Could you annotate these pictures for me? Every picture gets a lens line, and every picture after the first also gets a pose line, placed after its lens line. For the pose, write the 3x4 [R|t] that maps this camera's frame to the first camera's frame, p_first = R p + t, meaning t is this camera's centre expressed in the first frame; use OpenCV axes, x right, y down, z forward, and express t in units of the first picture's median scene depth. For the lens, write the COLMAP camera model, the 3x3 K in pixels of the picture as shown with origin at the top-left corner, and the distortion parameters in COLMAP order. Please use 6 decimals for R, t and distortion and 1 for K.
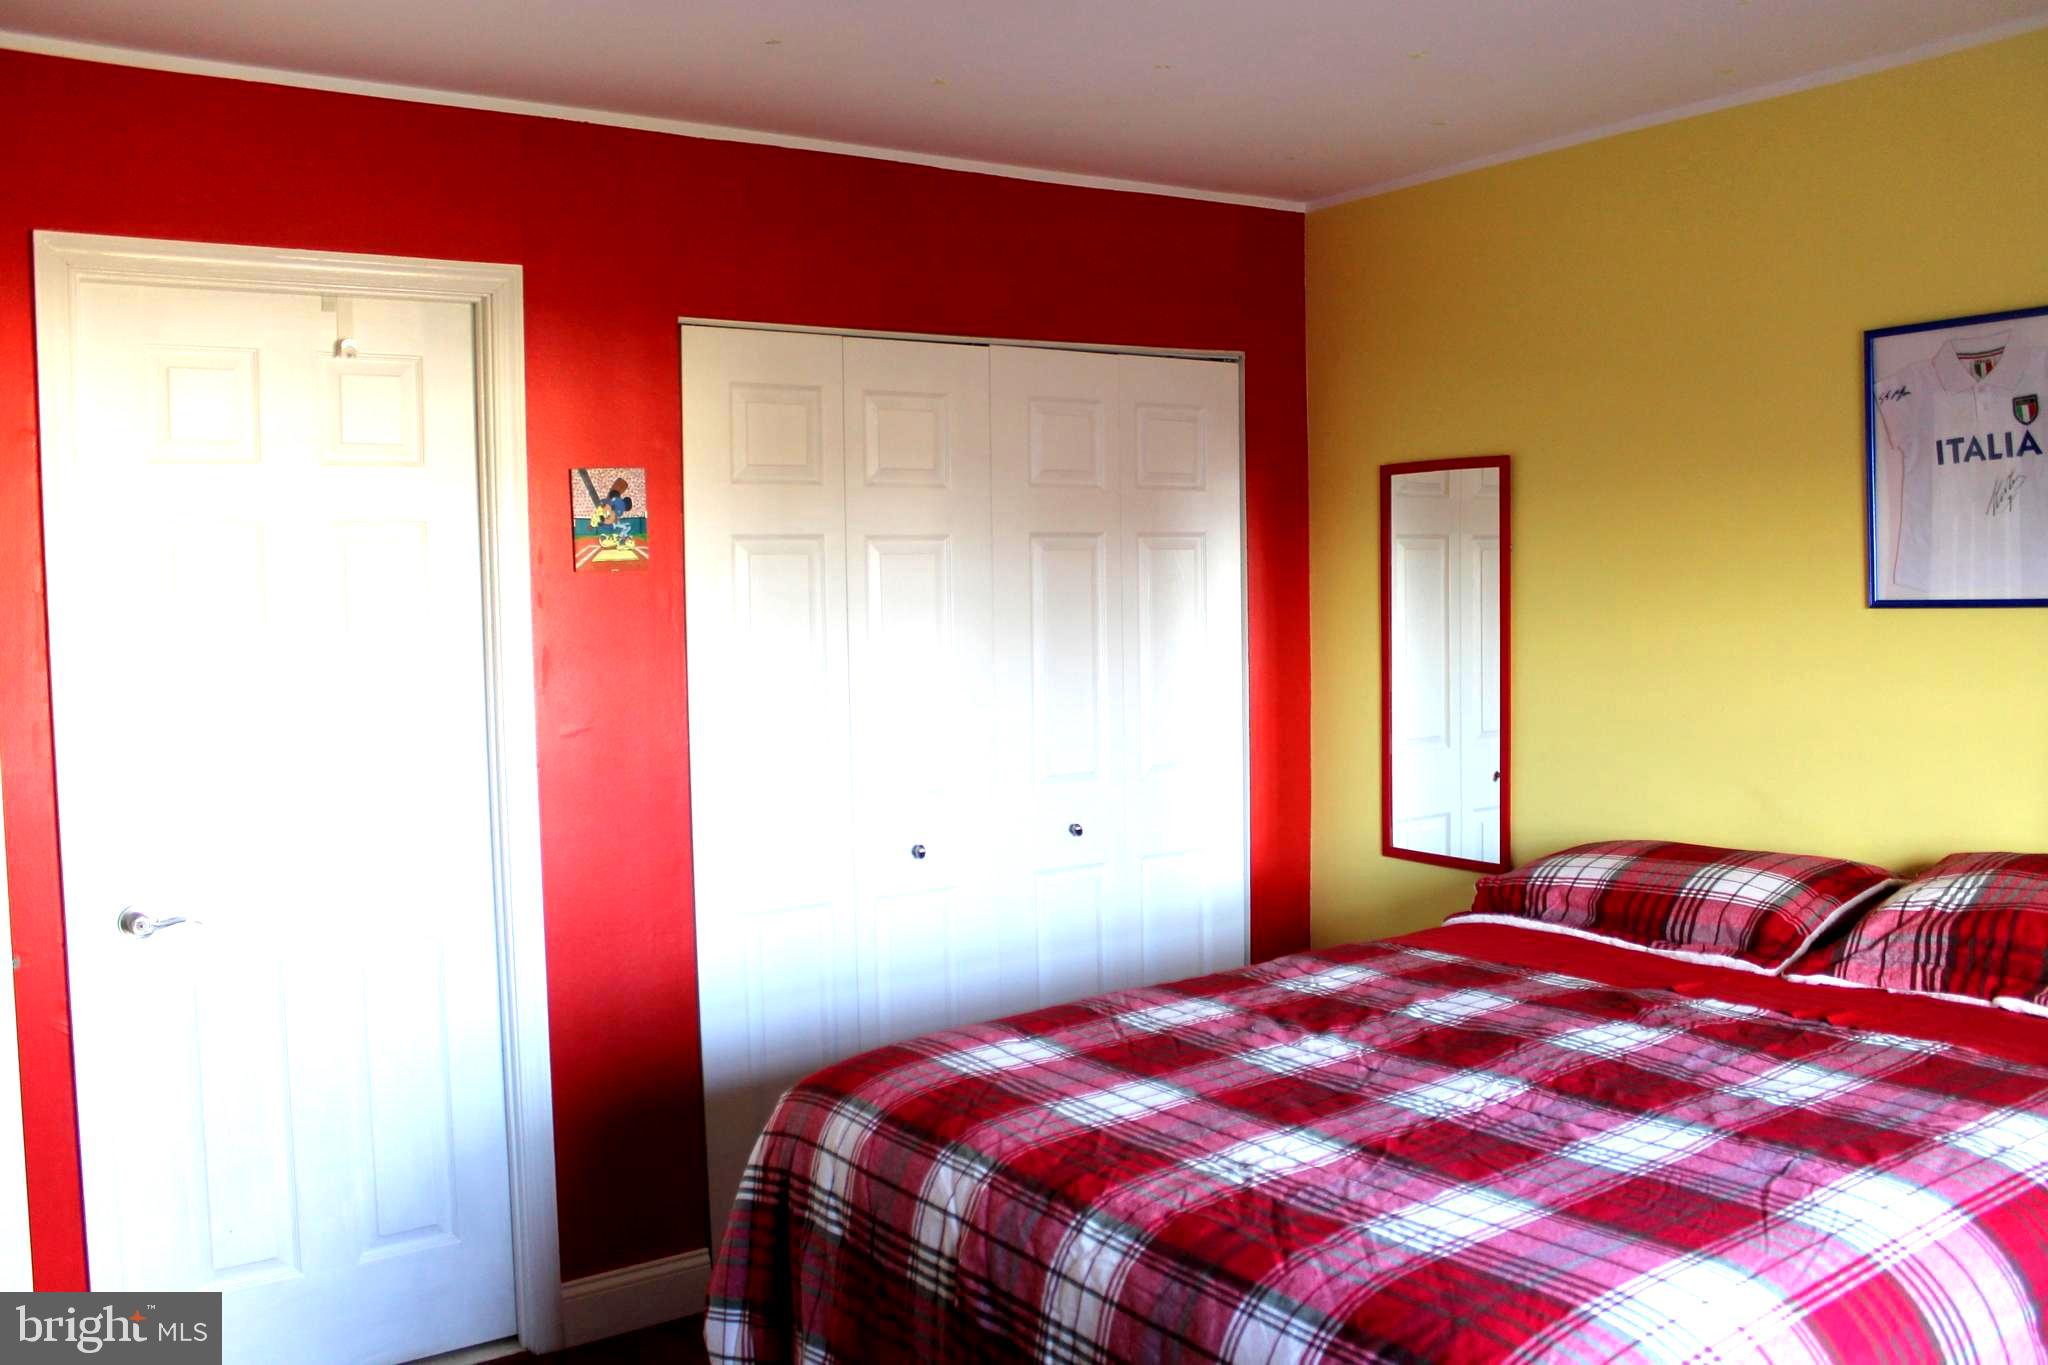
lens RADIAL K [[1728.9, 0, 1024.0], [0, 1728.9, 682.5], [0, 0, 1]] dist [-0.164049, 0.122309]
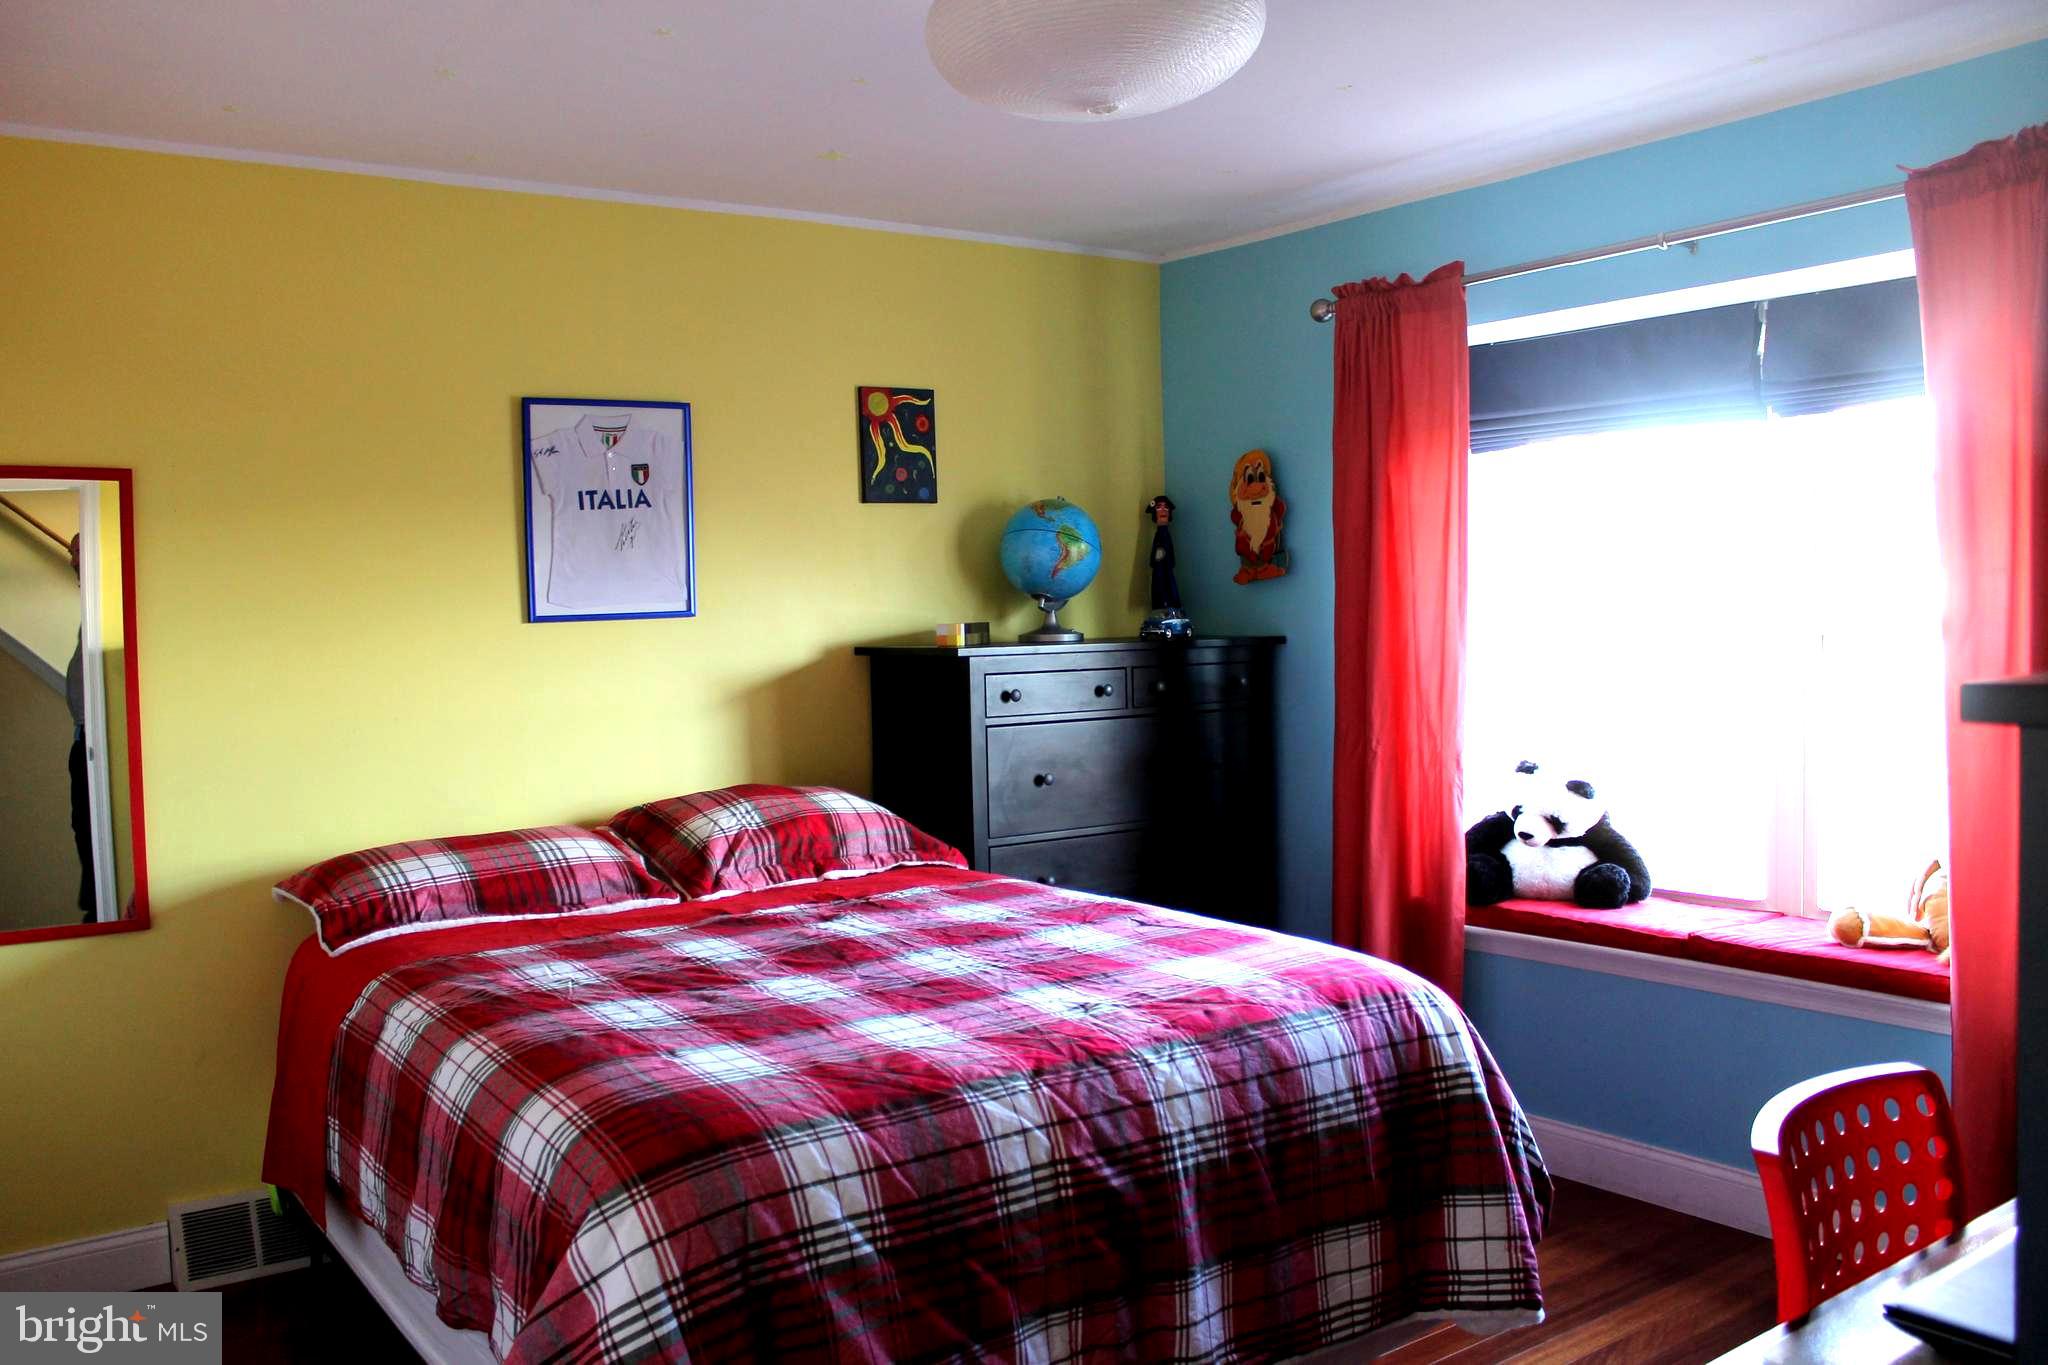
lens RADIAL K [[1728.9, 0, 1024.0], [0, 1728.9, 682.5], [0, 0, 1]] dist [-0.164049, 0.122309]
pose [[-0.012872, -0.021928, 0.999677, -0.806666], [0.081820, 0.996384, 0.022909, 0.000064], [-0.996564, 0.082089, -0.011031, 0.703948]]
